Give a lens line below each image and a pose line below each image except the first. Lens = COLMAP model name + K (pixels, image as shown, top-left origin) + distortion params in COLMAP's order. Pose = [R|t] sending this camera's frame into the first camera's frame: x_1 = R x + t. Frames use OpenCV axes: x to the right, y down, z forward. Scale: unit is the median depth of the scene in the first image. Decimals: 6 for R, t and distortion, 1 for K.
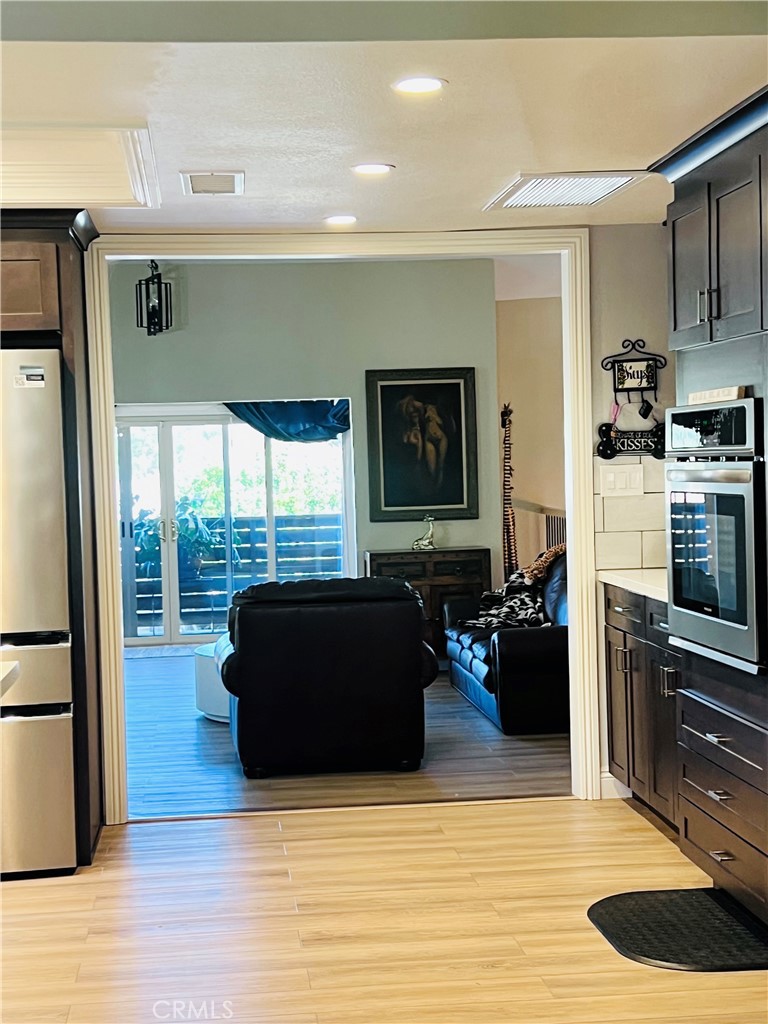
lens RADIAL K [[1754.4, 0, 384.7], [0, 1754.4, 512.3], [0, 0, 1]] dist [0.268164, 0.000000]
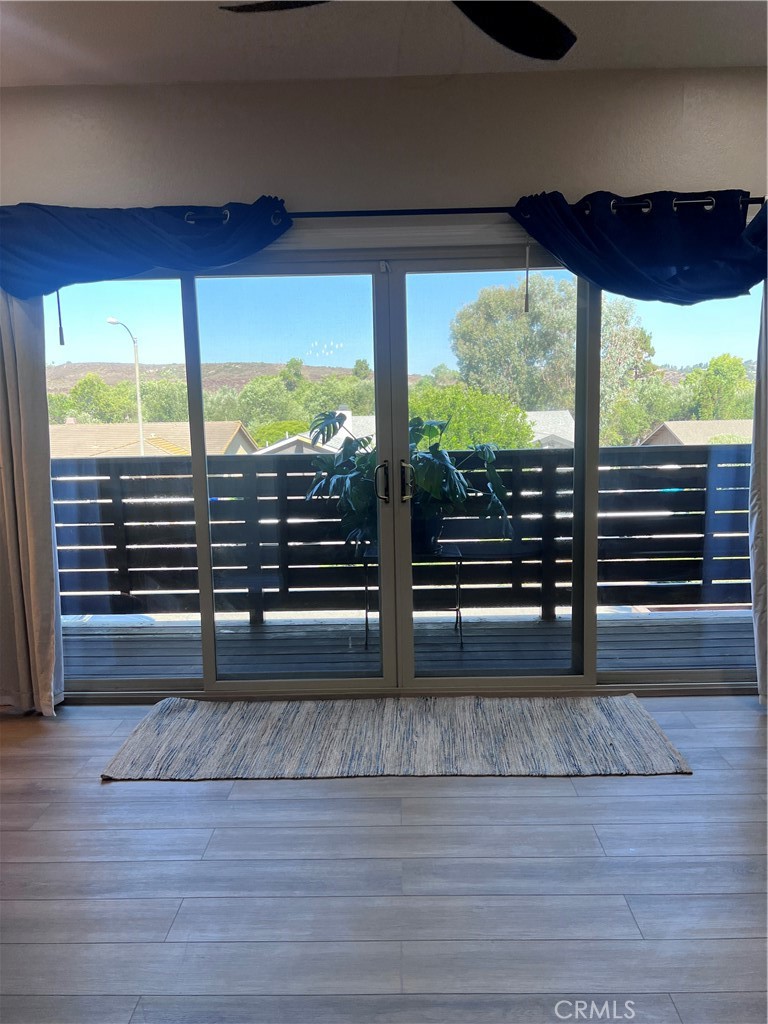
lens RADIAL K [[785.5, 0, 392.6], [0, 785.5, 510.7], [0, 0, 1]] dist [0.017196, -0.009883]
pose [[0.992393, 0.024849, -0.120574, -0.095129], [-0.012916, 0.995028, 0.098757, -0.003594], [0.122429, -0.096449, 0.987780, 0.771019]]
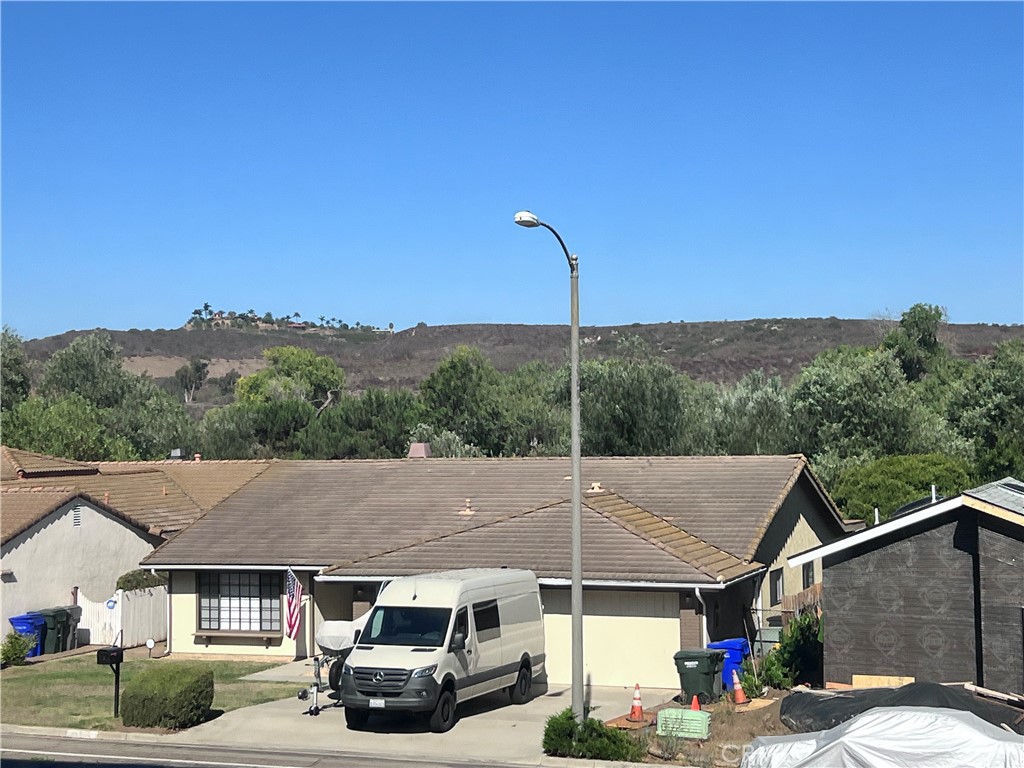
lens RADIAL K [[1820.0, 0, 511.5], [0, 1820.0, 383.5], [0, 0, 1]] dist [0.033861, 0.000000]
pose [[0.896889, 0.002289, -0.442251, -0.104823], [-0.024912, 0.998660, -0.045352, -0.004340], [0.441555, 0.051693, 0.895744, 0.788474]]
